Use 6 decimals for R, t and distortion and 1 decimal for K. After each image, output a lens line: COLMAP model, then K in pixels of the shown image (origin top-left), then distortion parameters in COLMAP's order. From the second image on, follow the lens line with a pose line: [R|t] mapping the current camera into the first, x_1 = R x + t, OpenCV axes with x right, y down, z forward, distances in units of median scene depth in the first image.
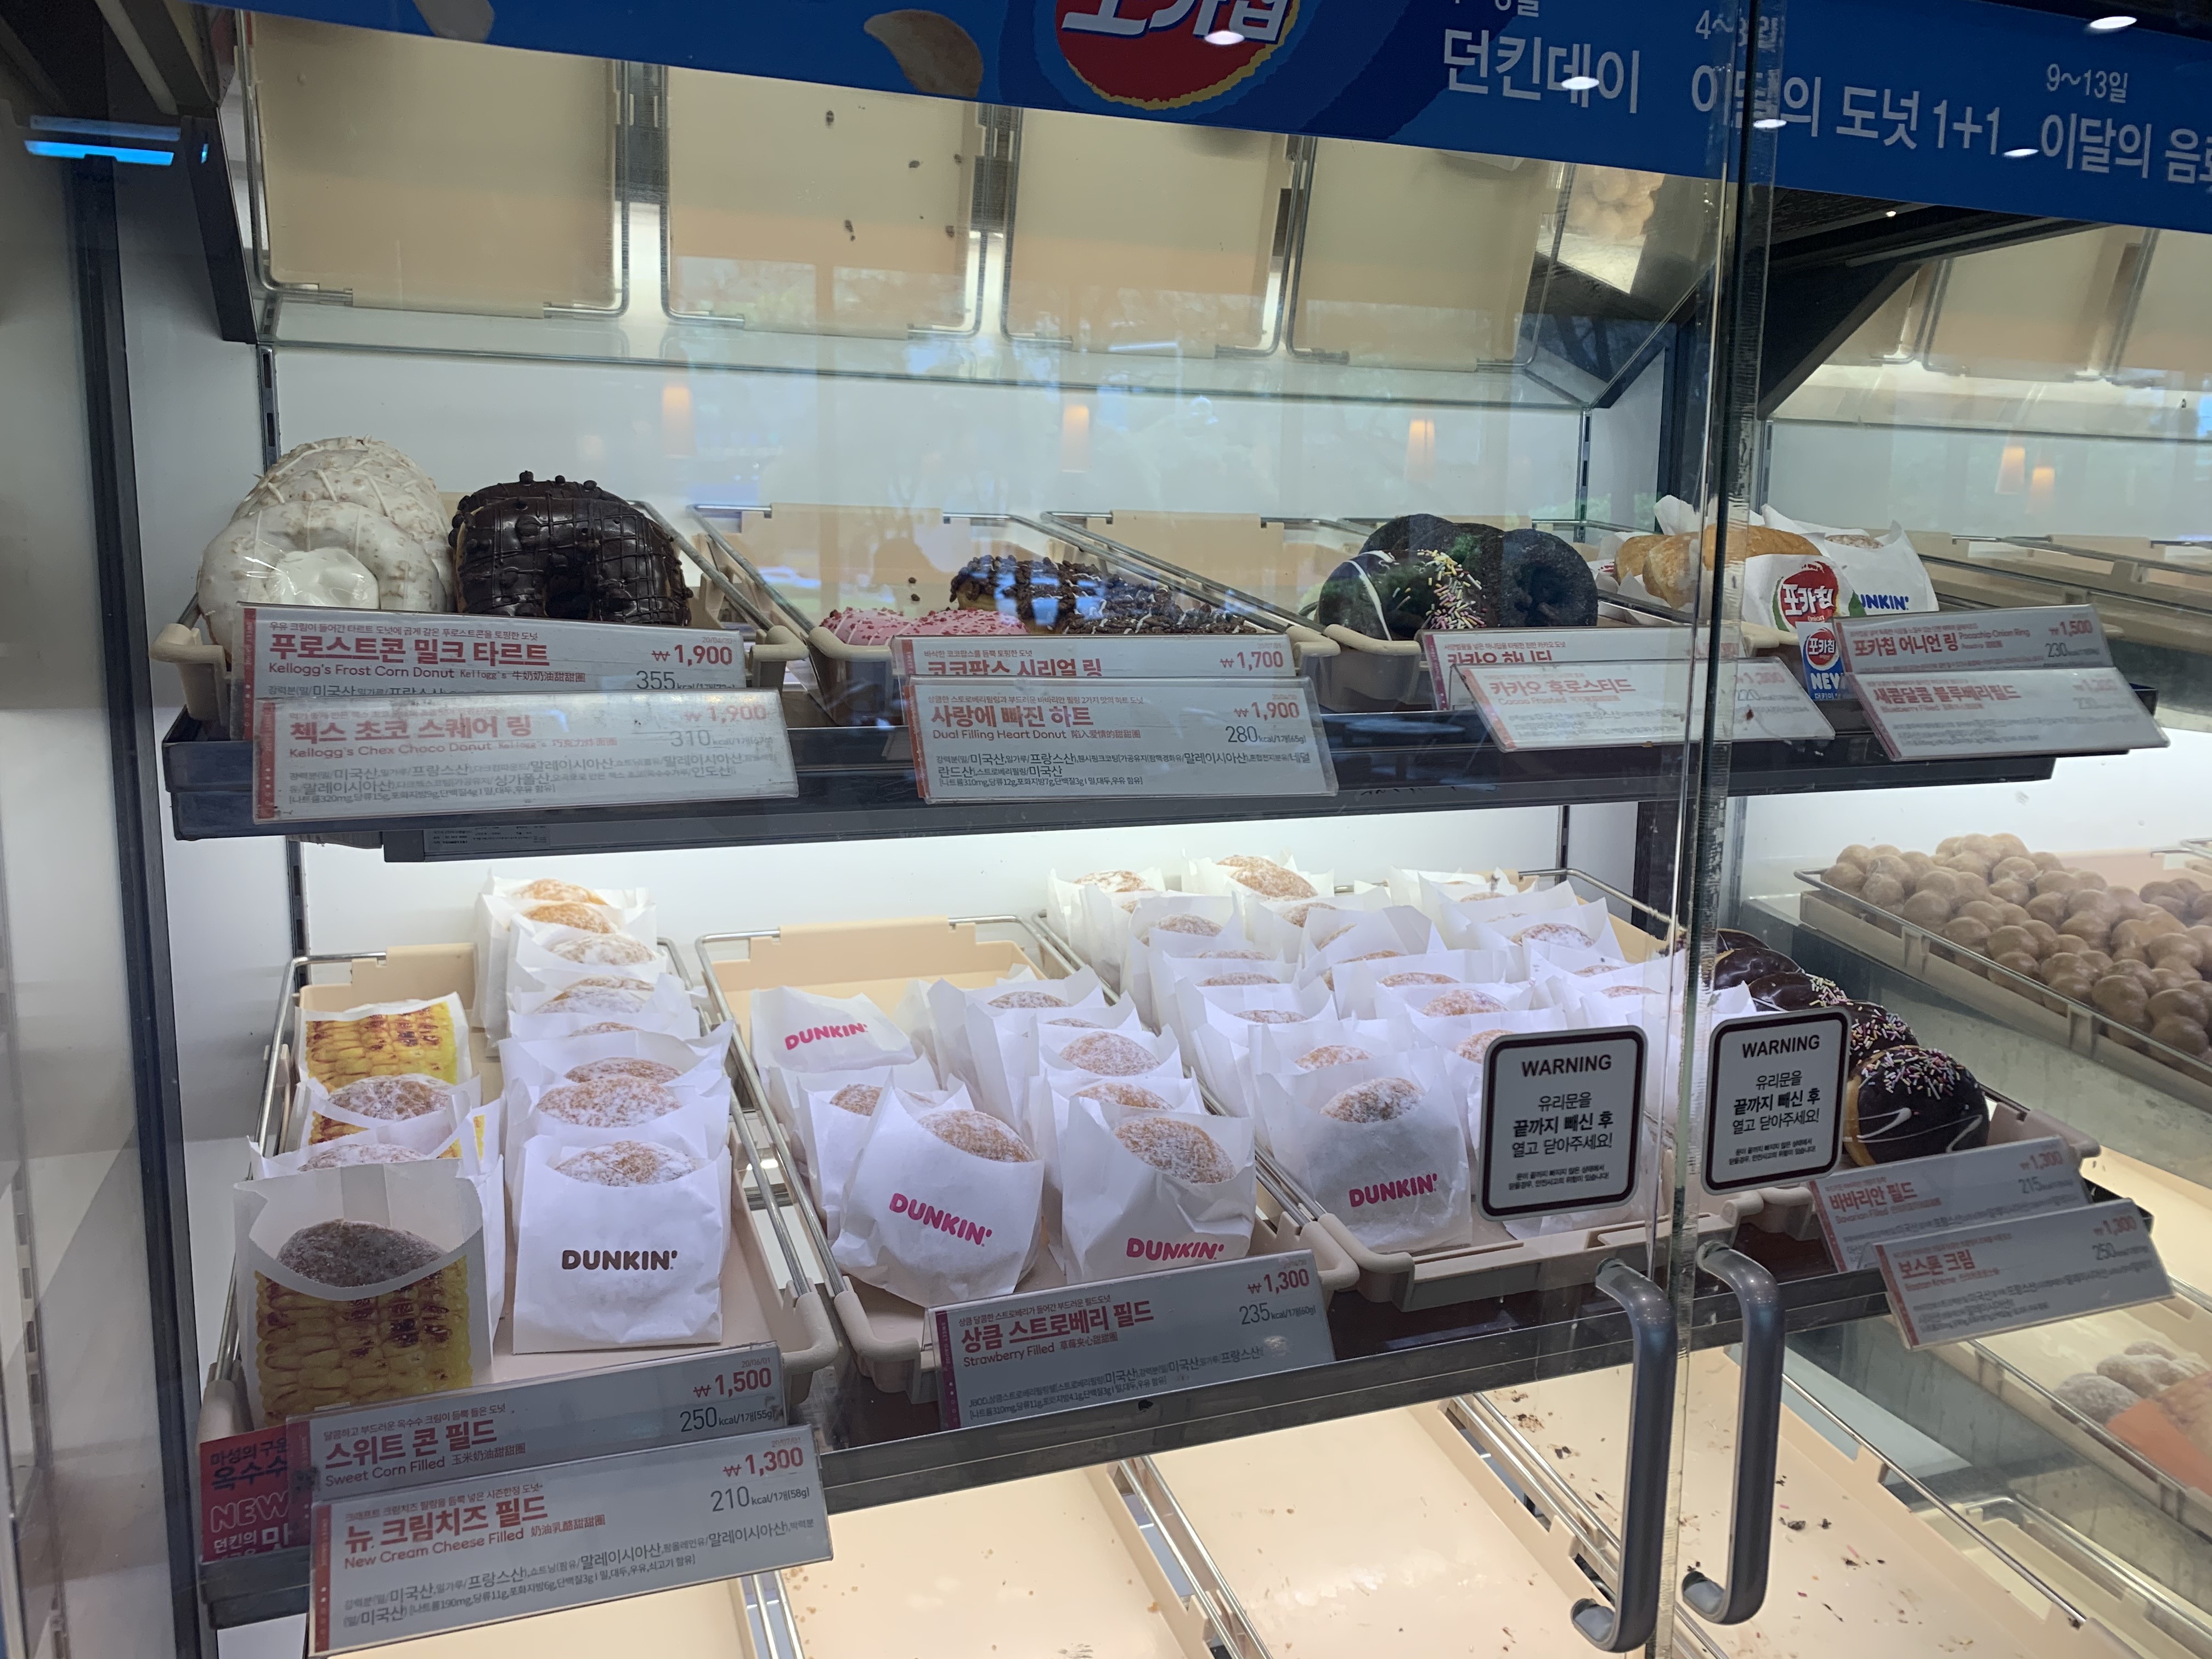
lens RADIAL K [[1744.6, 0, 1107.2], [0, 1744.6, 817.0], [0, 0, 1]] dist [-0.002001, -0.001583]
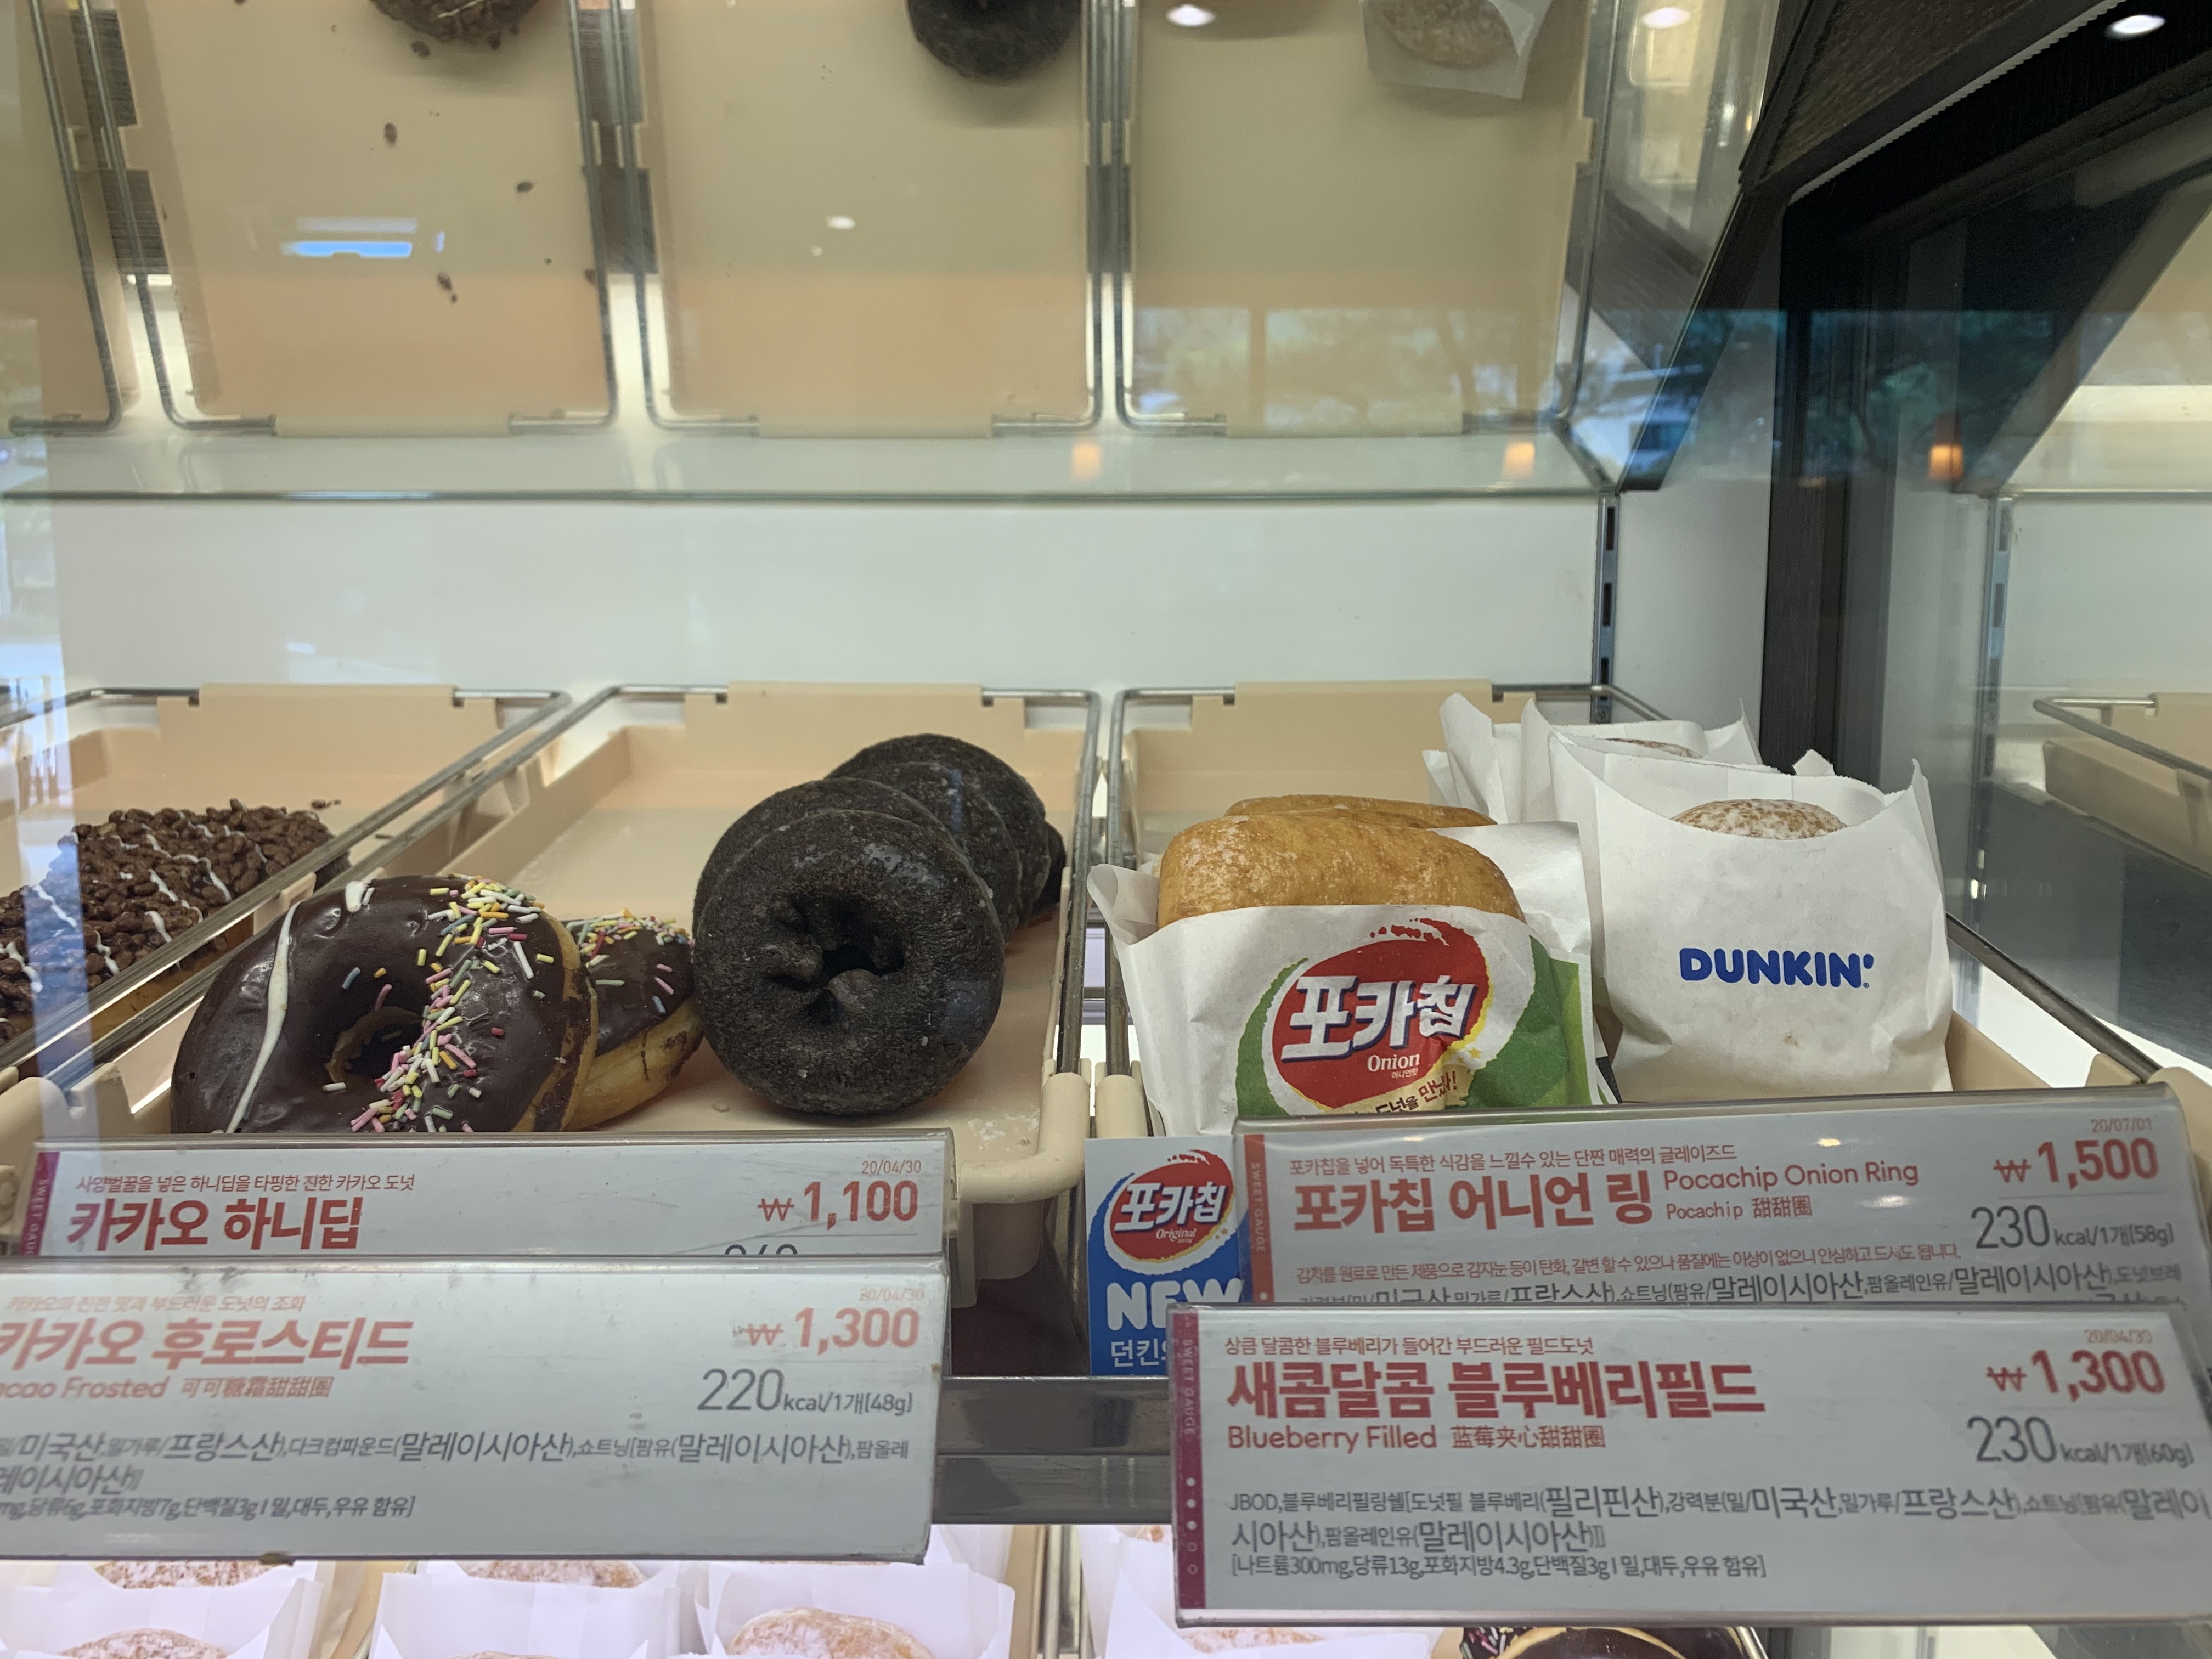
lens RADIAL K [[1744.6, 0, 1107.4], [0, 1744.6, 835.2], [0, 0, 1]] dist [-0.002001, -0.001583]
pose [[0.927273, 0.034451, -0.372798, 0.512253], [-0.039975, 0.999175, -0.007096, -0.167127], [0.372246, 0.021483, 0.927885, 0.619160]]
